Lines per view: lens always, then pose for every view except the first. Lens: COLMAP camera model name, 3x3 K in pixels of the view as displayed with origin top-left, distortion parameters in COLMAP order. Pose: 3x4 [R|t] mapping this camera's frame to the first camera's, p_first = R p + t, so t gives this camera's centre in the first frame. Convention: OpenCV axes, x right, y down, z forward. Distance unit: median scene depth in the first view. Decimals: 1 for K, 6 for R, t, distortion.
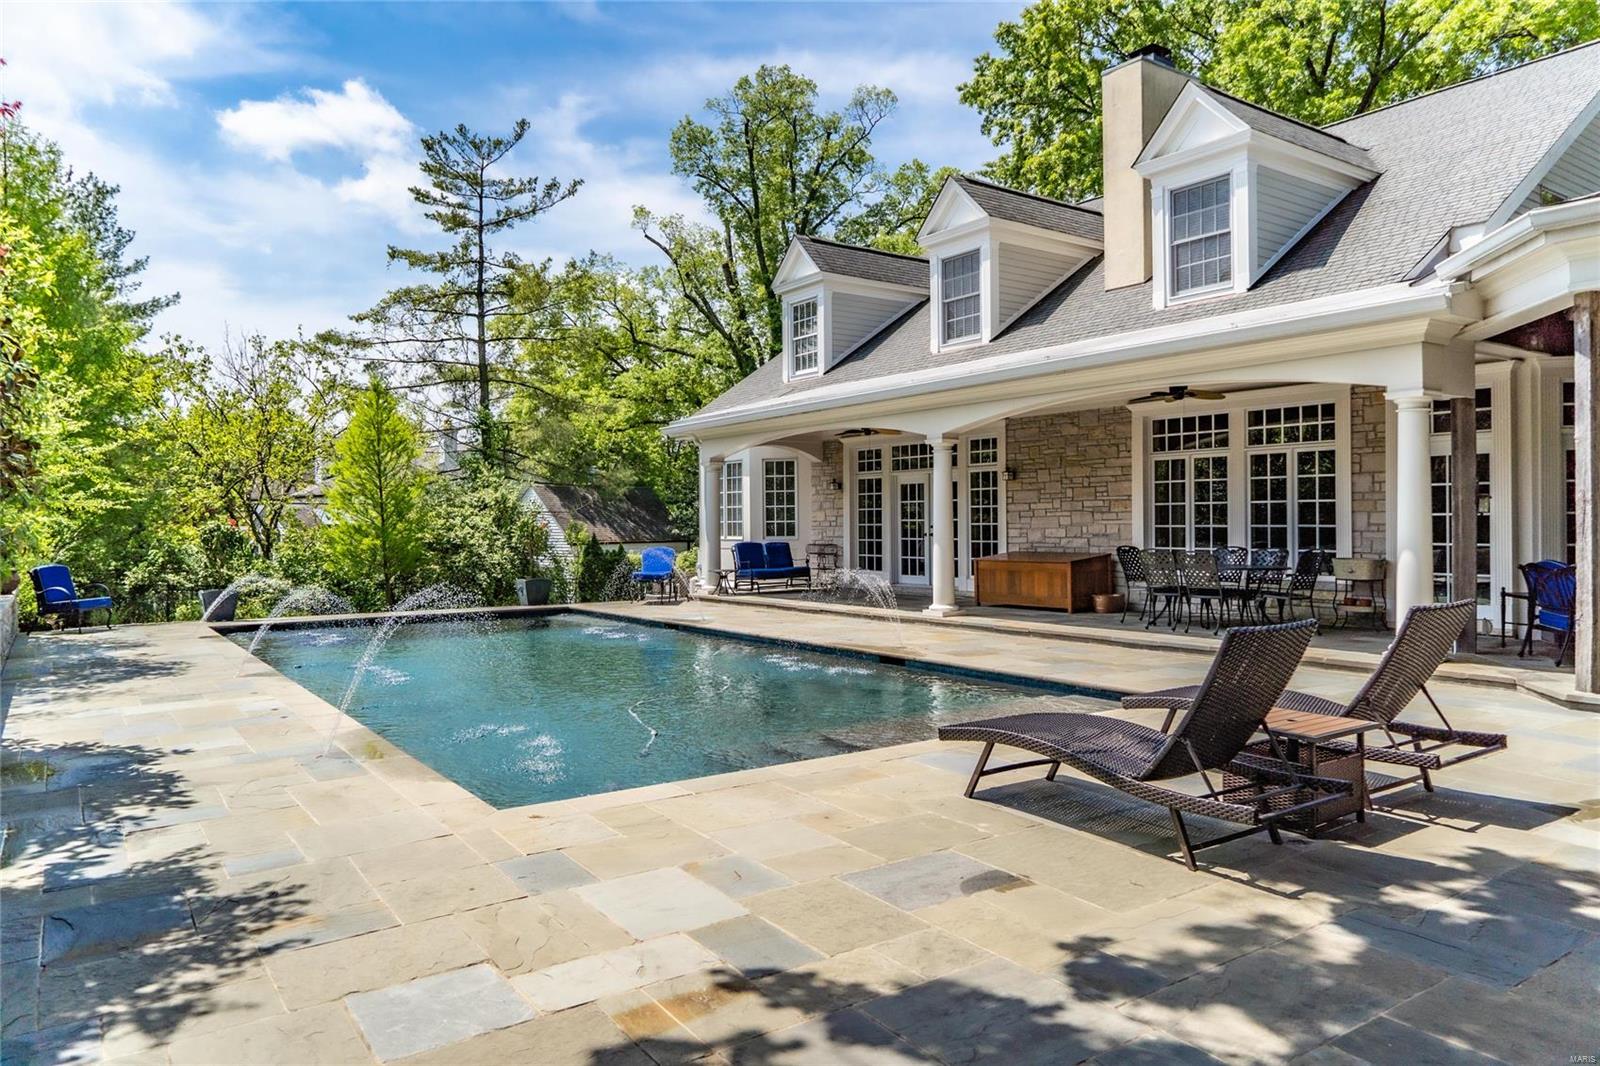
lens RADIAL K [[1077.7, 0, 801.2], [0, 1077.7, 540.8], [0, 0, 1]] dist [-0.021337, 0.004773]
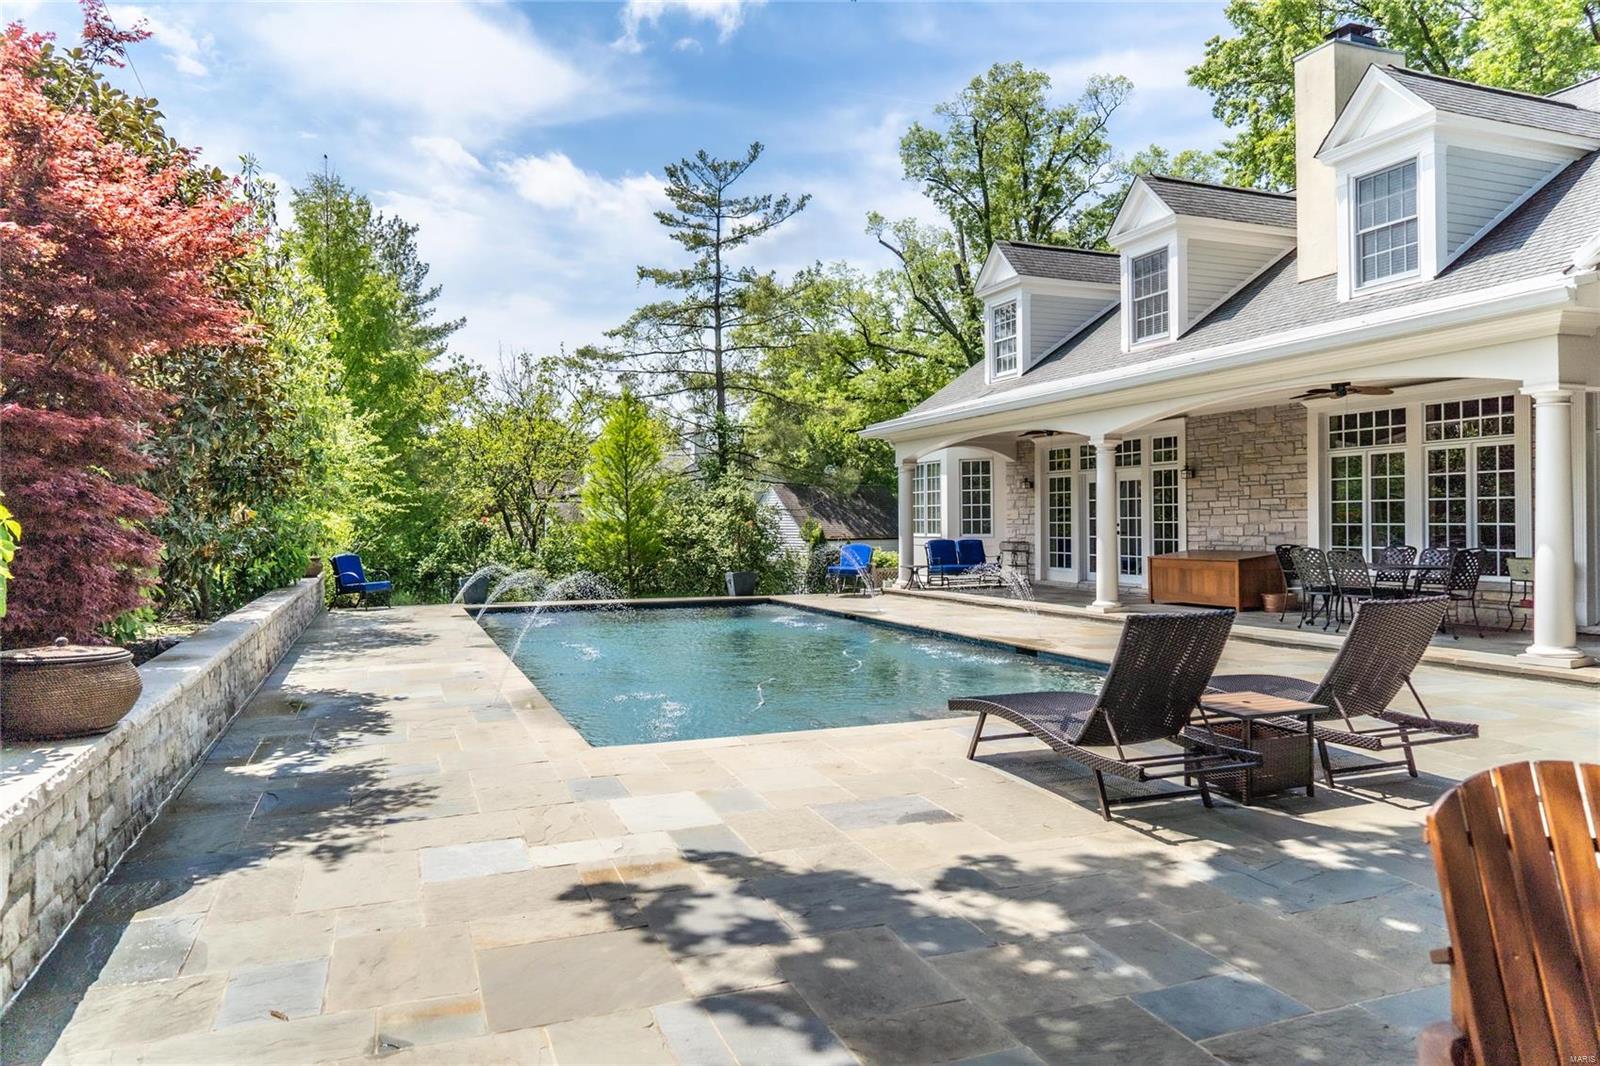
lens RADIAL K [[1087.5, 0, 800.0], [0, 1087.5, 533.0], [0, 0, 1]] dist [0.000875, 0.002943]
pose [[0.970301, 0.004255, -0.241864, 0.071707], [-0.005471, 0.999976, -0.004356, 0.000708], [0.241840, 0.005550, 0.970300, -0.054924]]
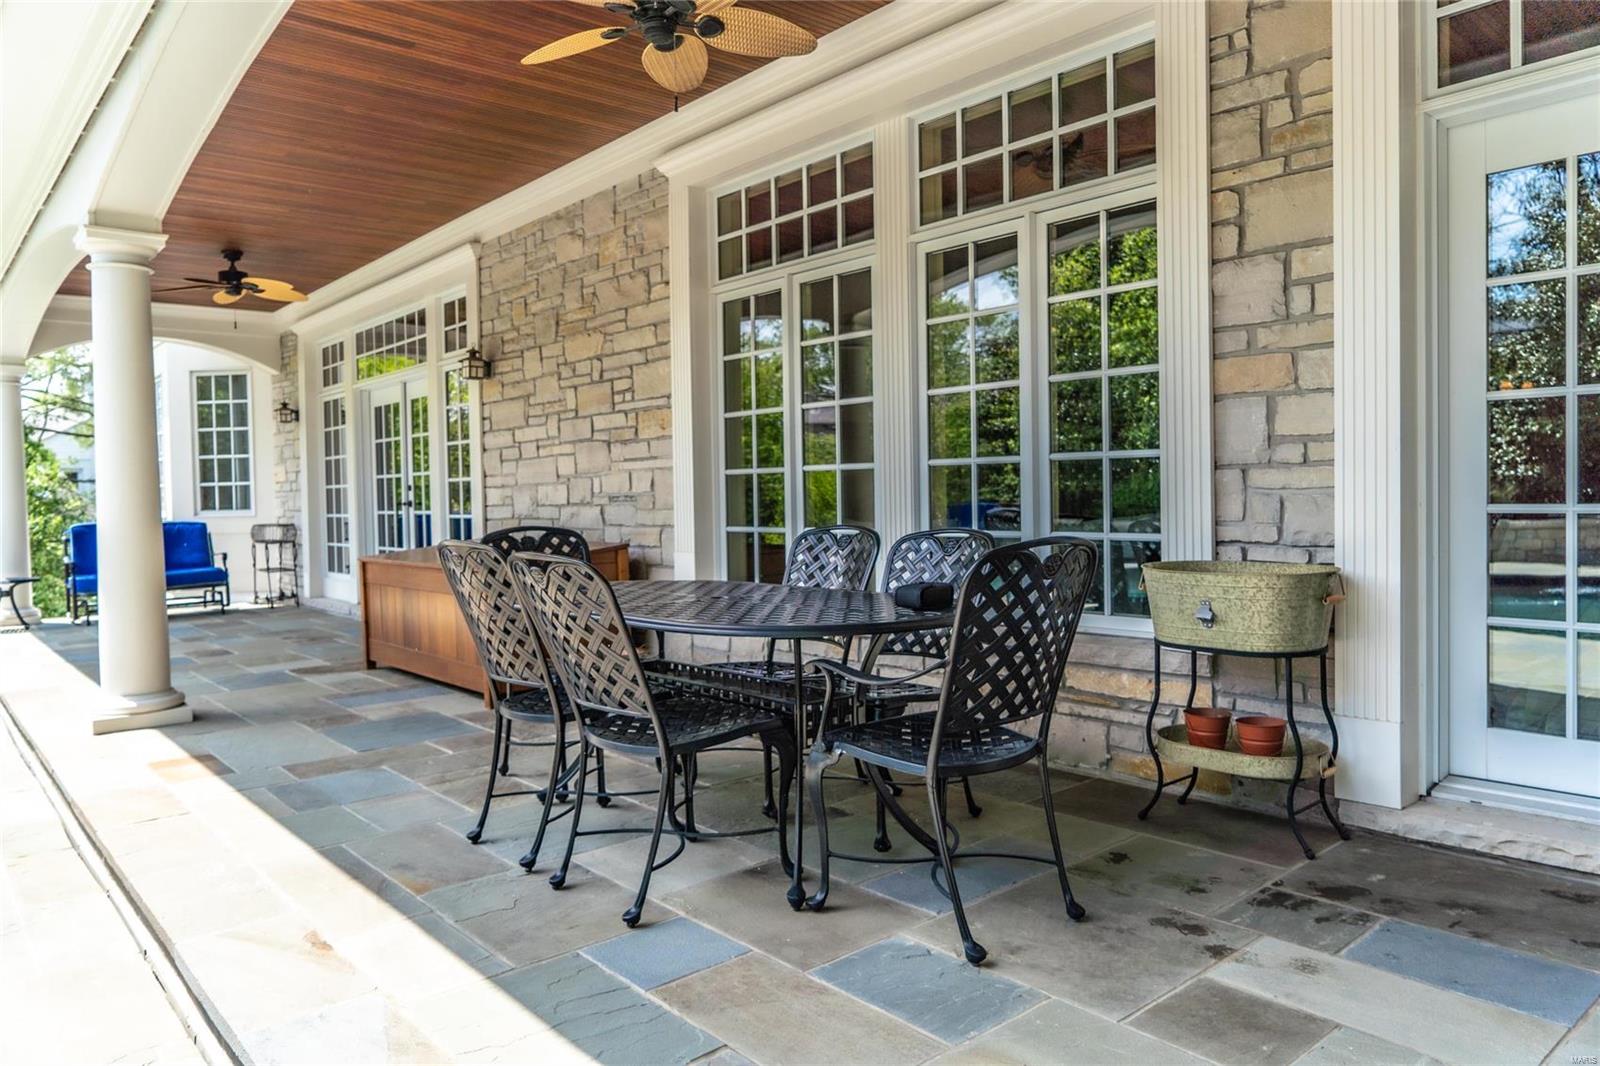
lens RADIAL K [[1077.7, 0, 801.2], [0, 1077.7, 540.8], [0, 0, 1]] dist [-0.021337, 0.004773]
pose [[0.994103, -0.010005, 0.107974, 0.226915], [0.007756, 0.999744, 0.021232, 0.002151], [-0.108159, -0.020269, 0.993927, 0.441236]]
